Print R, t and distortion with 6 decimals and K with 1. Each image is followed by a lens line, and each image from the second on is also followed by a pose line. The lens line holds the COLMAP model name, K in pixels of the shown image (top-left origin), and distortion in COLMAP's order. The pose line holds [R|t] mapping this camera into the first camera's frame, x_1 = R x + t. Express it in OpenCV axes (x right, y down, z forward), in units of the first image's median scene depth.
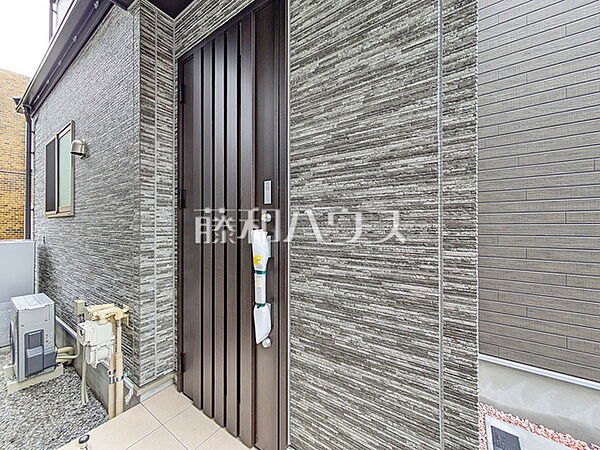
lens RADIAL K [[236.9, 0, 300.3], [0, 236.9, 223.6], [0, 0, 1]] dist [0.010315, 0.000112]
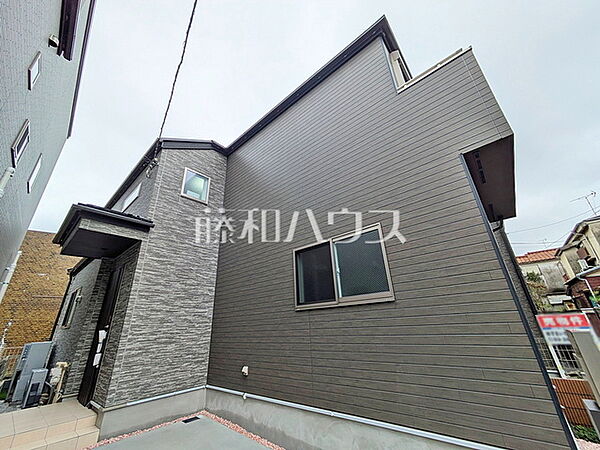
lens RADIAL K [[236.9, 0, 297.4], [0, 236.9, 225.7], [0, 0, 1]] dist [0.010315, 0.000112]
pose [[0.991880, -0.085722, -0.093948, 2.258093], [0.044207, 0.925031, -0.377310, 0.039958], [0.119248, 0.370093, 0.921309, -1.817418]]
